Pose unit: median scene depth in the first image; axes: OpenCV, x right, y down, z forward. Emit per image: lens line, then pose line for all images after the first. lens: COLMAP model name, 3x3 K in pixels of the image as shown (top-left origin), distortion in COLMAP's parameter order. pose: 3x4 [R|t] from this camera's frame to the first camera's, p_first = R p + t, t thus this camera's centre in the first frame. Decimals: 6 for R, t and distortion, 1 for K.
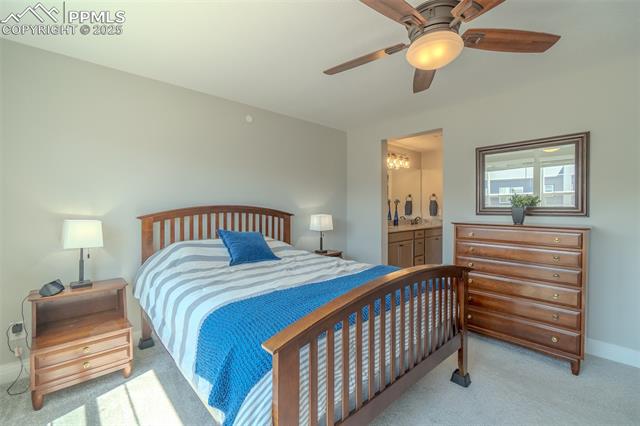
lens RADIAL K [[274.1, 0, 315.6], [0, 274.1, 211.3], [0, 0, 1]] dist [-0.004974, 0.000109]
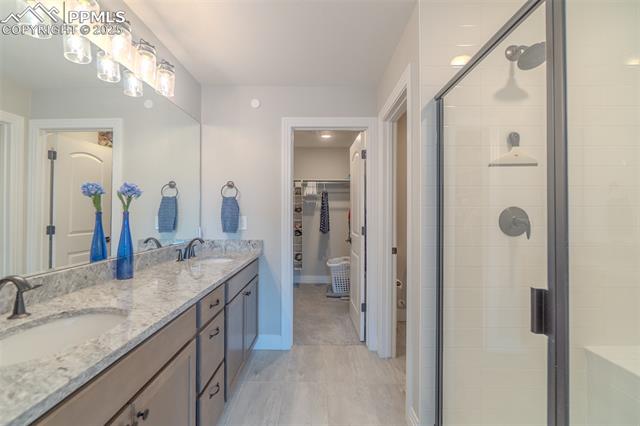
lens RADIAL K [[279.1, 0, 316.6], [0, 279.1, 210.9], [0, 0, 1]] dist [-0.003878, 0.000415]
pose [[0.675060, 0.006827, 0.737731, 0.325880], [0.007919, 0.999833, -0.016499, -0.015589], [-0.737720, 0.016980, 0.674893, 0.999359]]
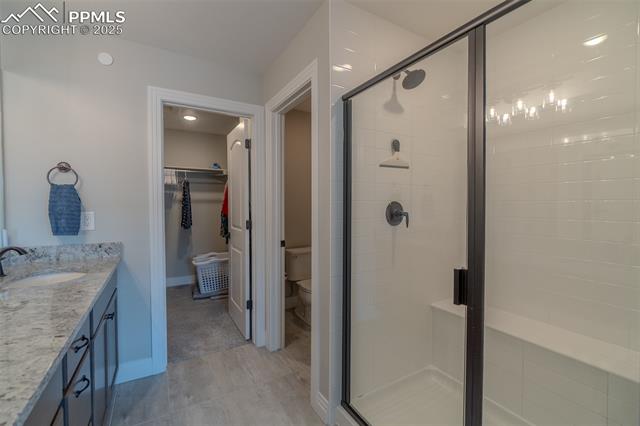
lens RADIAL K [[276.0, 0, 314.7], [0, 276.0, 211.1], [0, 0, 1]] dist [-0.004516, 0.000108]
pose [[0.208267, -0.024387, 0.977768, 0.311252], [0.014065, 0.999660, 0.021938, -0.022114], [-0.977971, 0.009183, 0.208539, 1.105836]]
